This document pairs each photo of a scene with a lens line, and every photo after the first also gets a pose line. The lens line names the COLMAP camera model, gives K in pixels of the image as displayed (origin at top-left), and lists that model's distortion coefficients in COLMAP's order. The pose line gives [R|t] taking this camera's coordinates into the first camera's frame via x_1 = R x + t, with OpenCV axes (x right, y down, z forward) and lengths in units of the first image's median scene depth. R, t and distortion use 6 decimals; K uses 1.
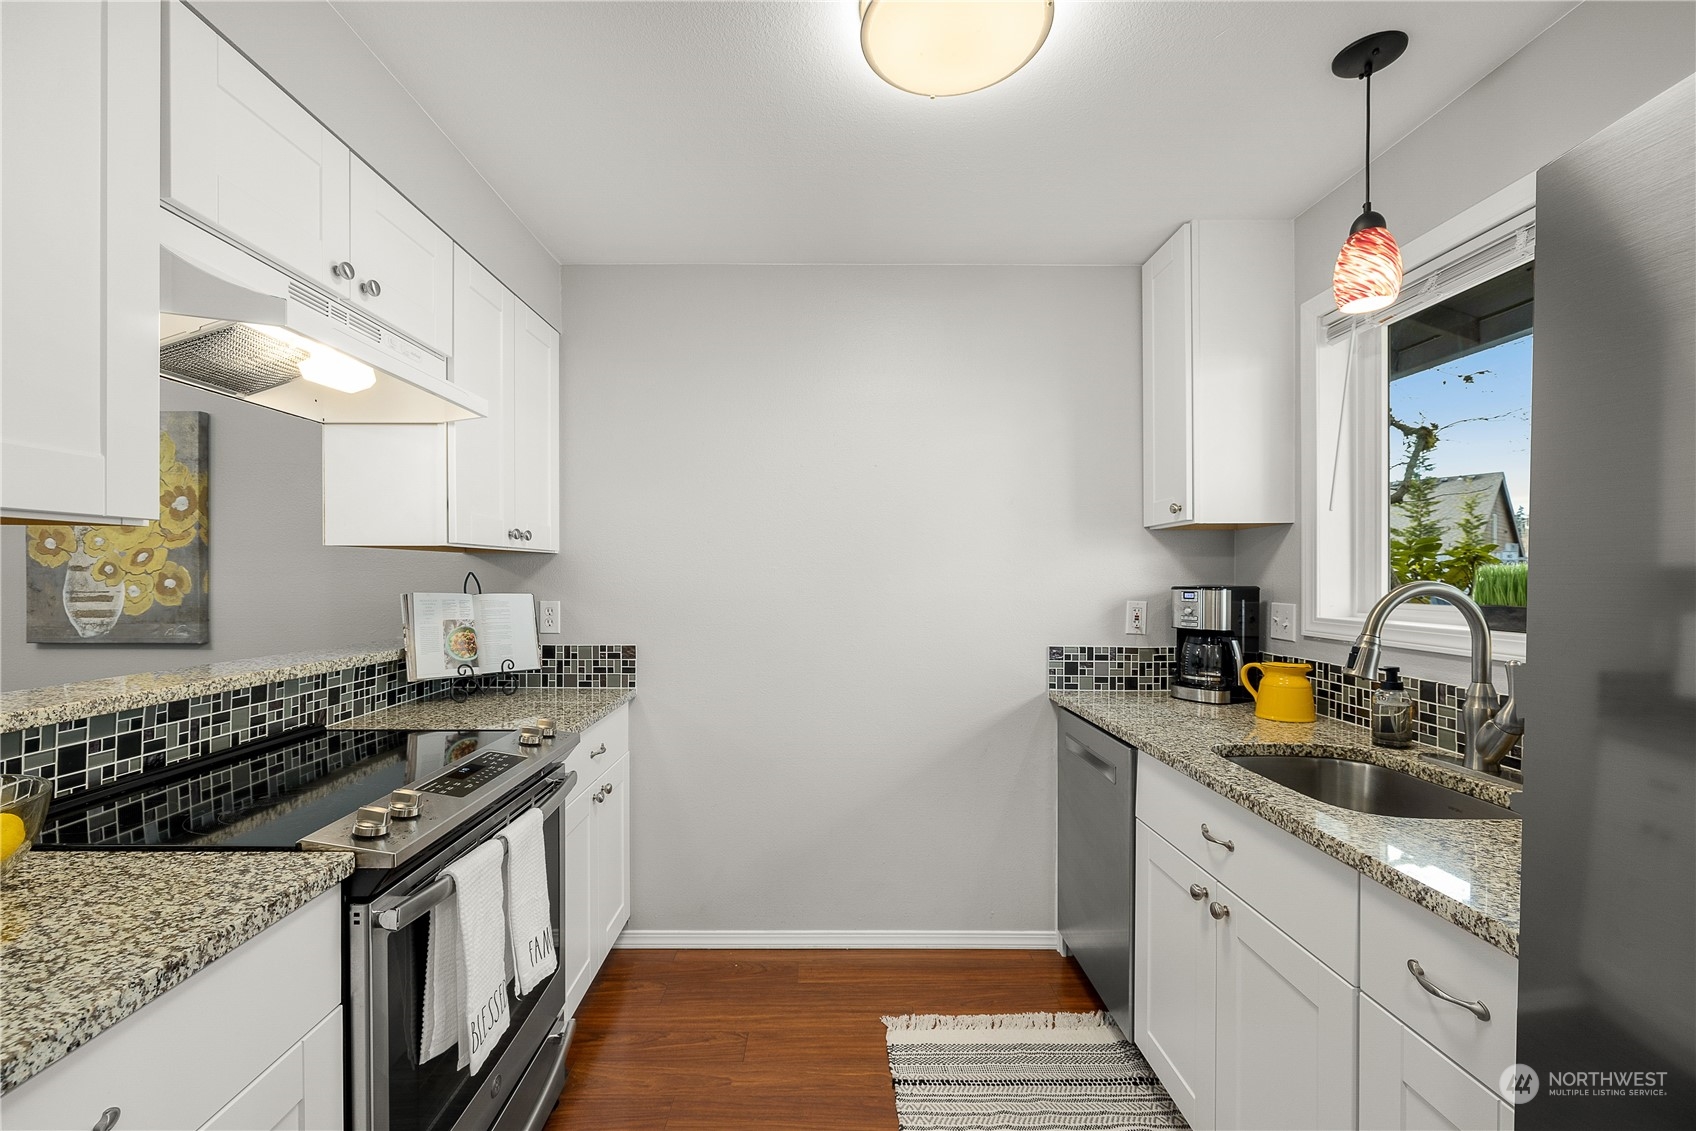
lens RADIAL K [[708.9, 0, 841.1], [0, 708.9, 576.8], [0, 0, 1]] dist [0.001192, -0.000115]
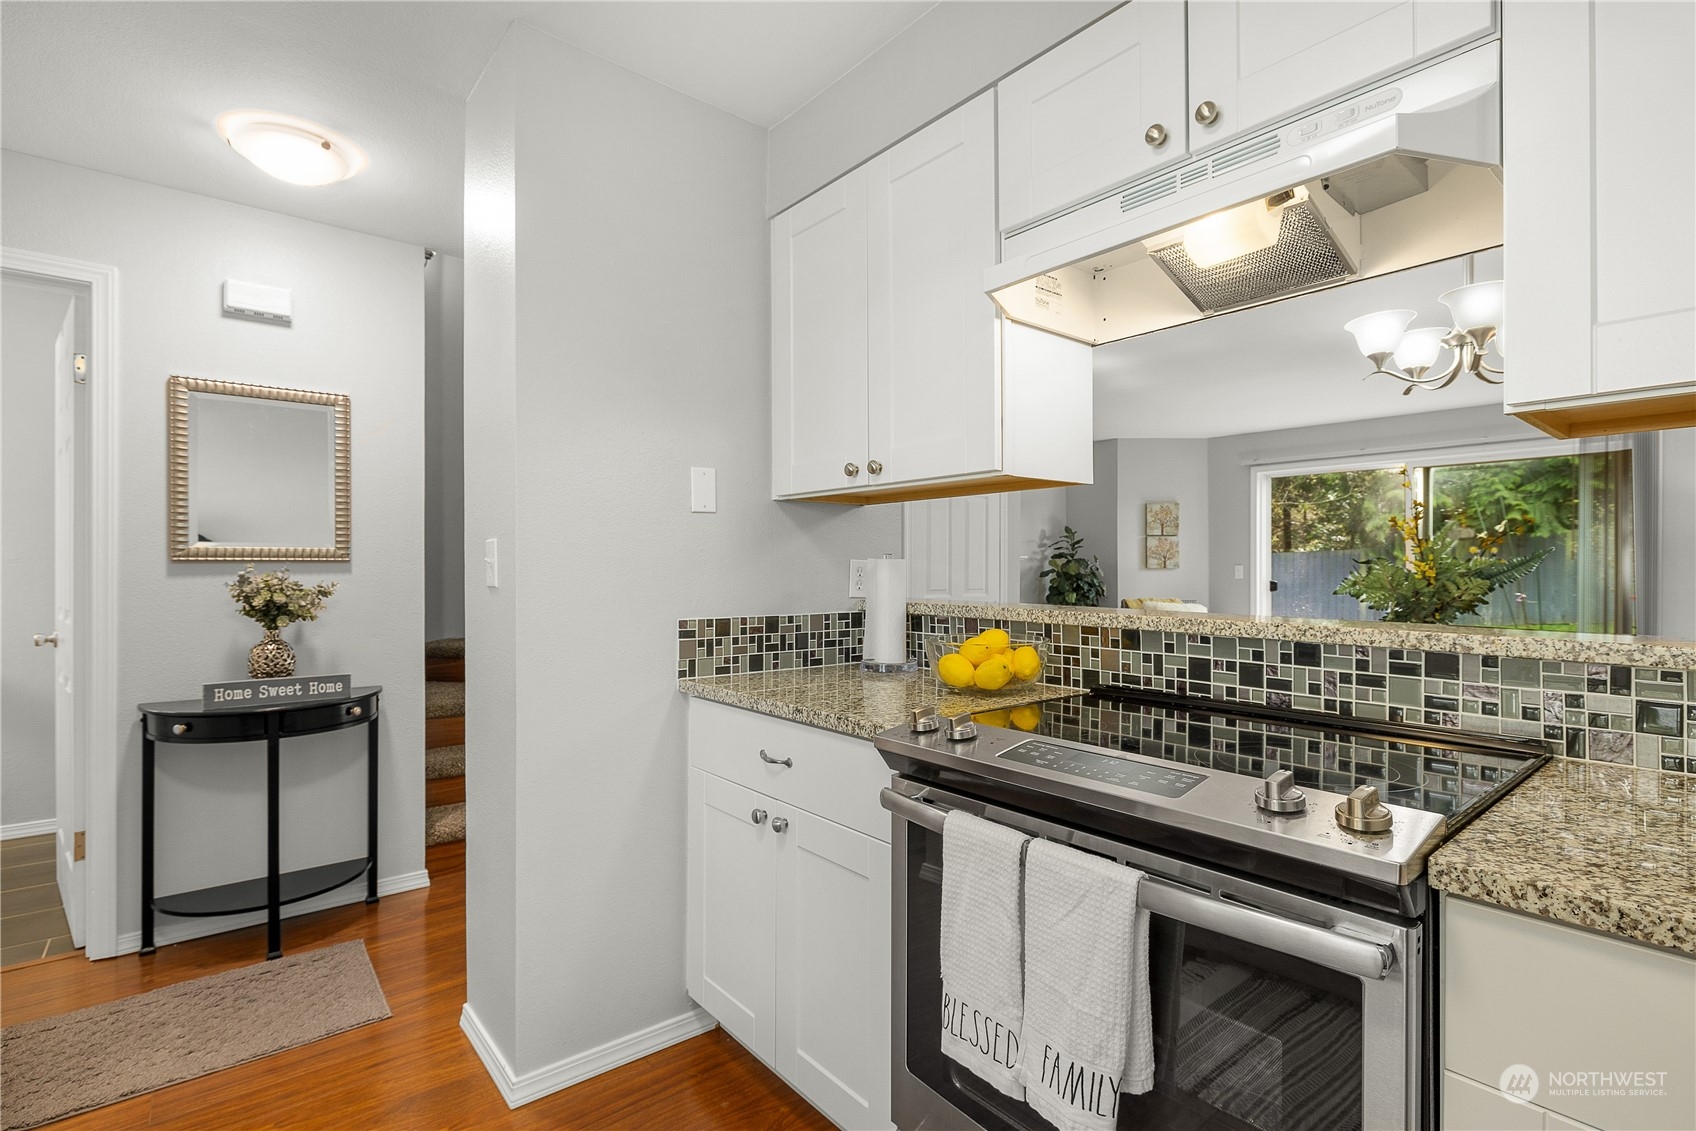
lens RADIAL K [[823.8, 0, 835.0], [0, 823.8, 568.5], [0, 0, 1]] dist [0.004272, 0.000242]
pose [[-0.791973, 0.003781, -0.610544, 0.190668], [-0.000645, 0.999975, 0.007030, 0.070773], [0.610555, 0.005962, -0.791951, 1.474092]]
